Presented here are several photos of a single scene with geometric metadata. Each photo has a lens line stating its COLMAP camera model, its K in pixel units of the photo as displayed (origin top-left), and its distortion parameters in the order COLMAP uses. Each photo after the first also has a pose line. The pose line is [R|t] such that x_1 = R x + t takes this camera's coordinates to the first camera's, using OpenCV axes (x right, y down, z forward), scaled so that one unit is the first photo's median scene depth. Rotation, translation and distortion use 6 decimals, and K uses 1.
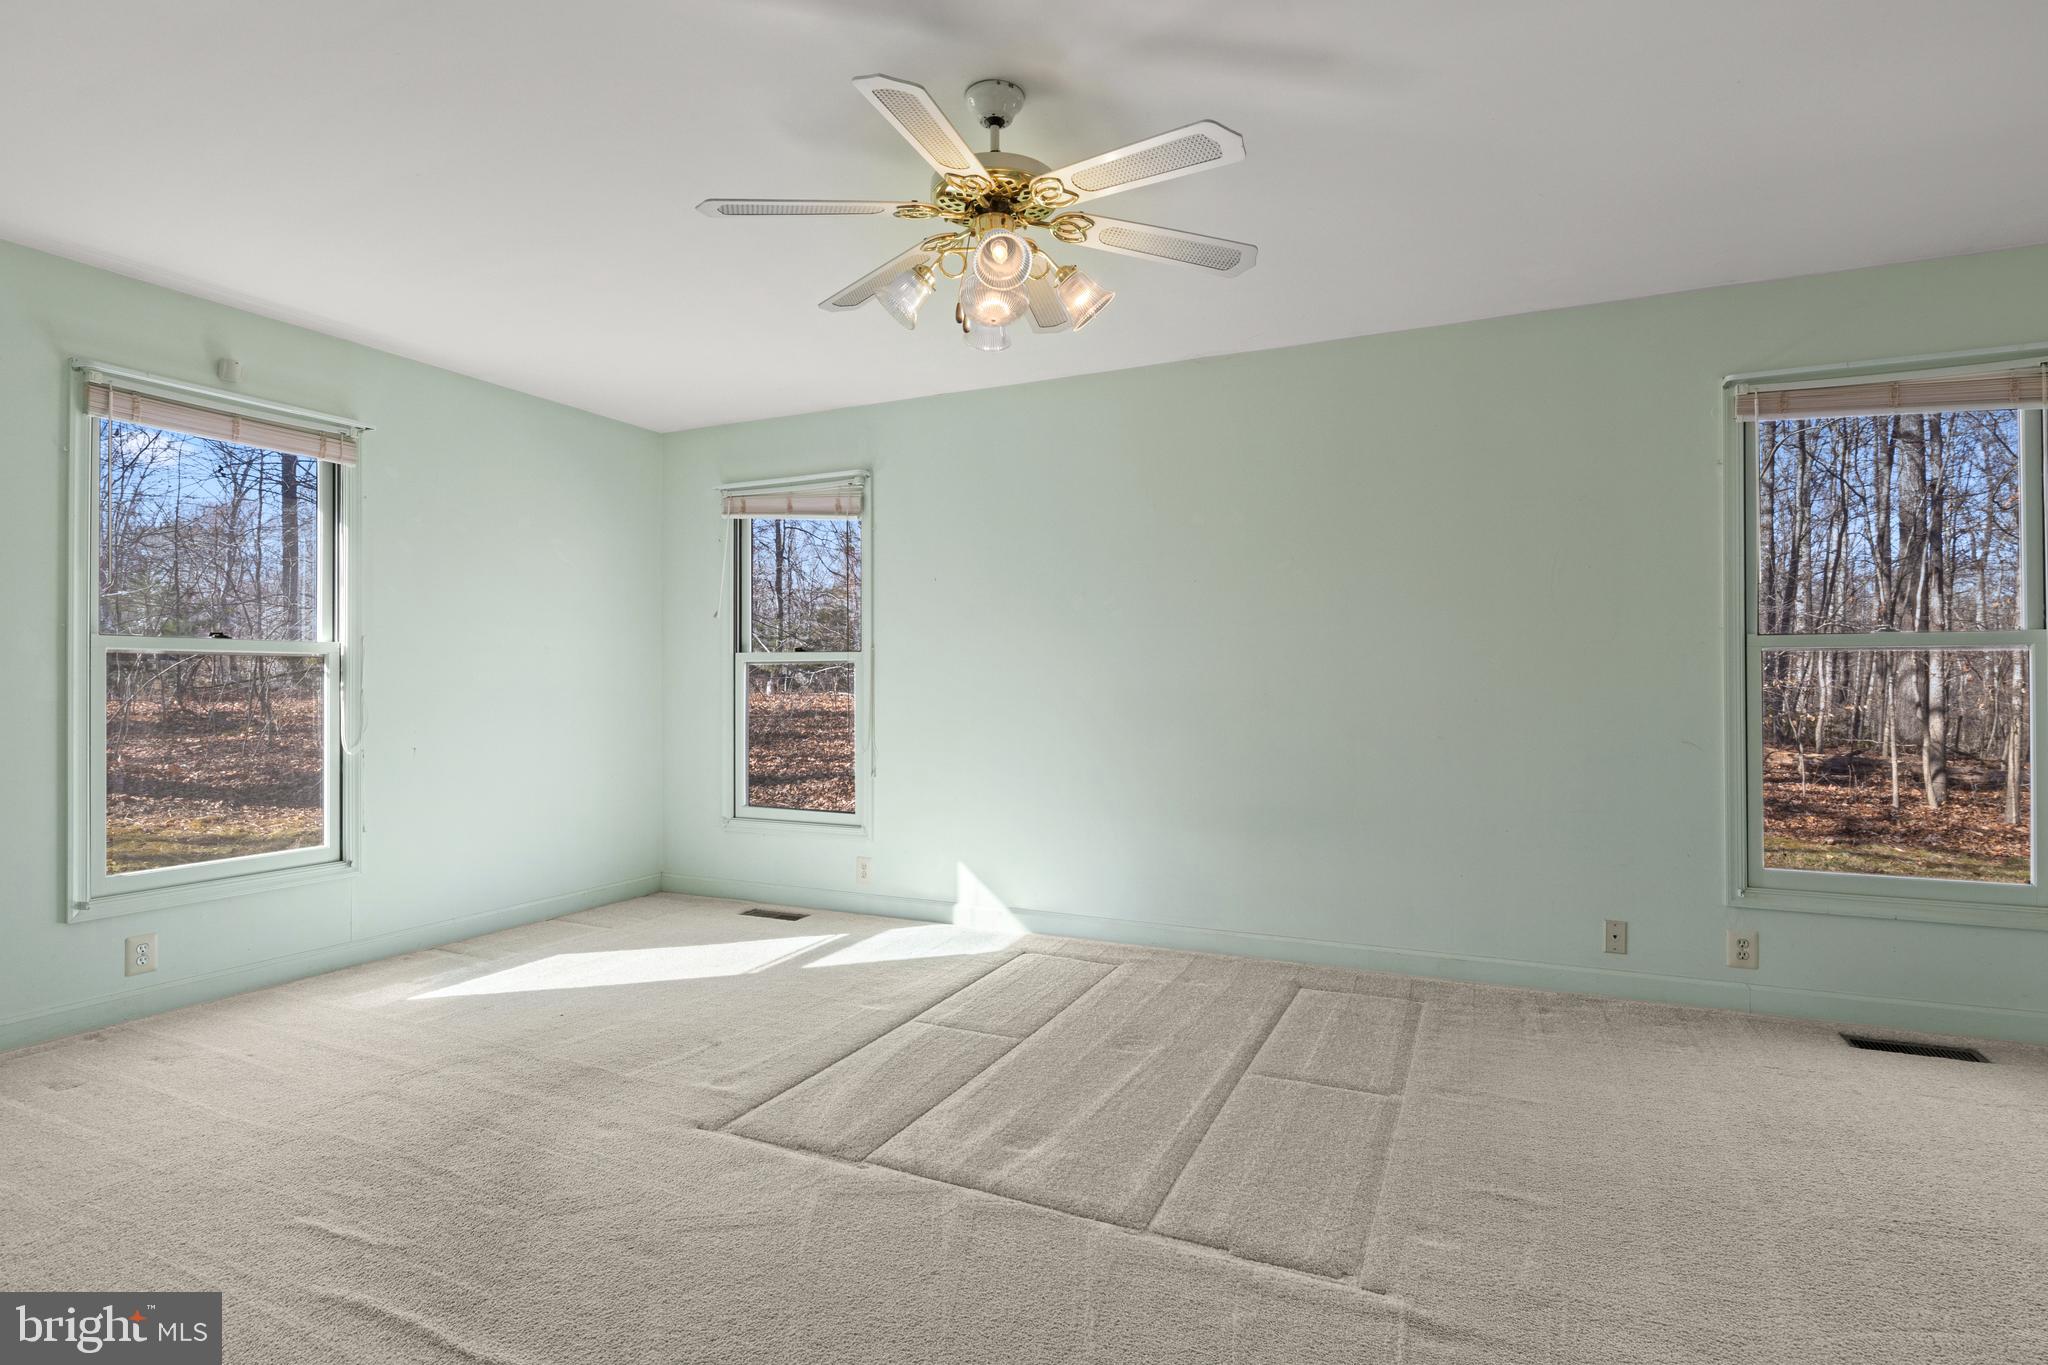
lens RADIAL K [[1029.8, 0, 1015.6], [0, 1029.8, 679.2], [0, 0, 1]] dist [0.005096, -0.000395]
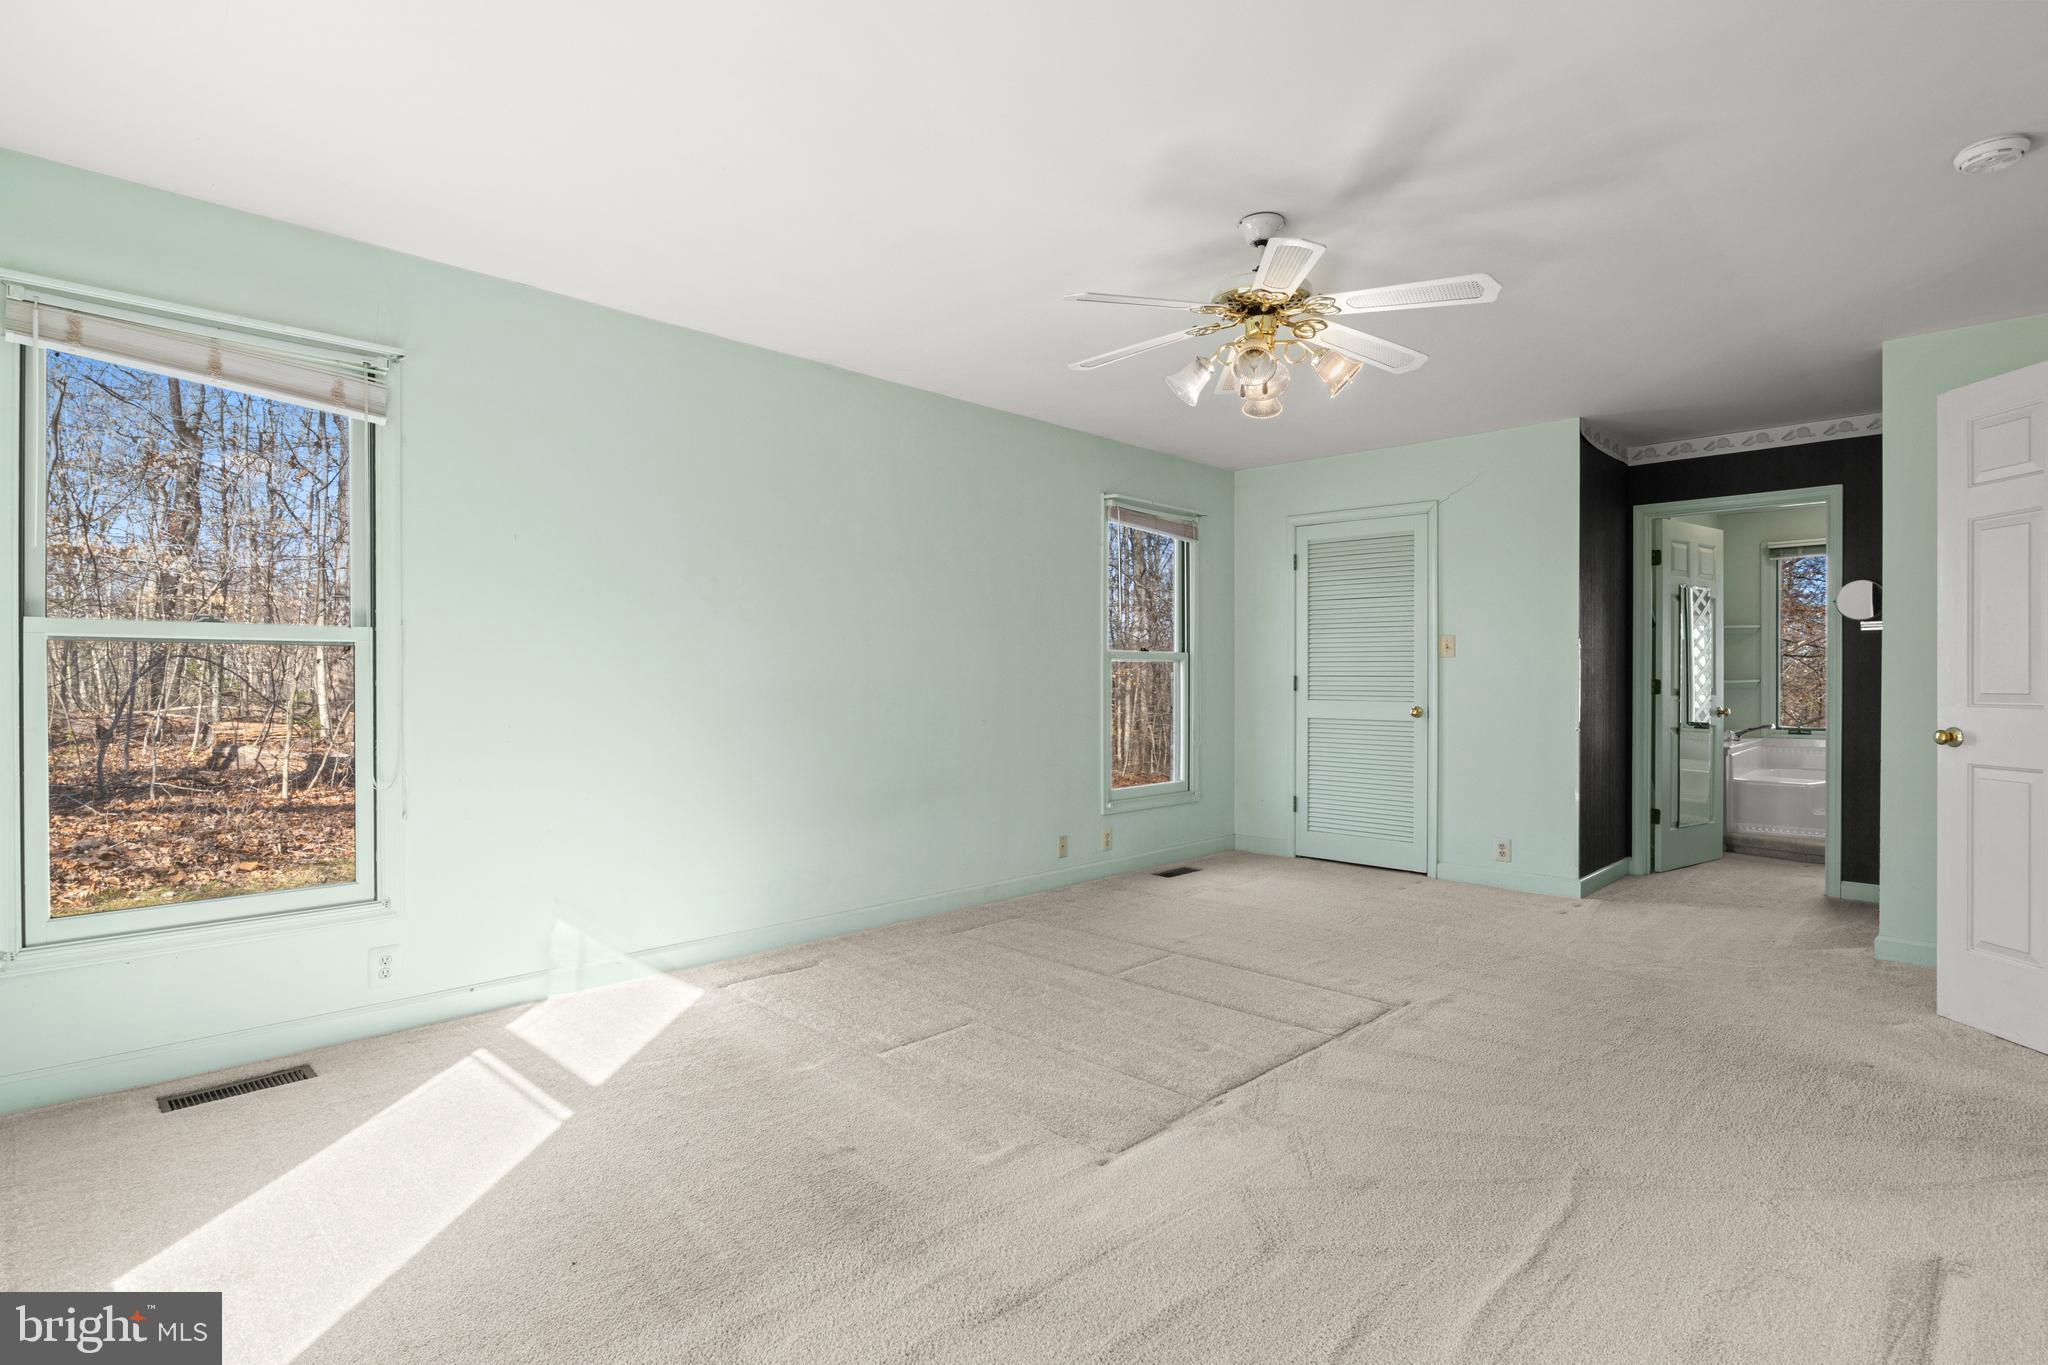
lens RADIAL K [[1029.8, 0, 1018.2], [0, 1029.8, 685.4], [0, 0, 1]] dist [0.005096, -0.000395]
pose [[0.327635, -0.003668, 0.944797, -0.866926], [-0.003079, 0.999983, 0.004950, 0.005929], [-0.944799, -0.004531, 0.327618, 0.566407]]
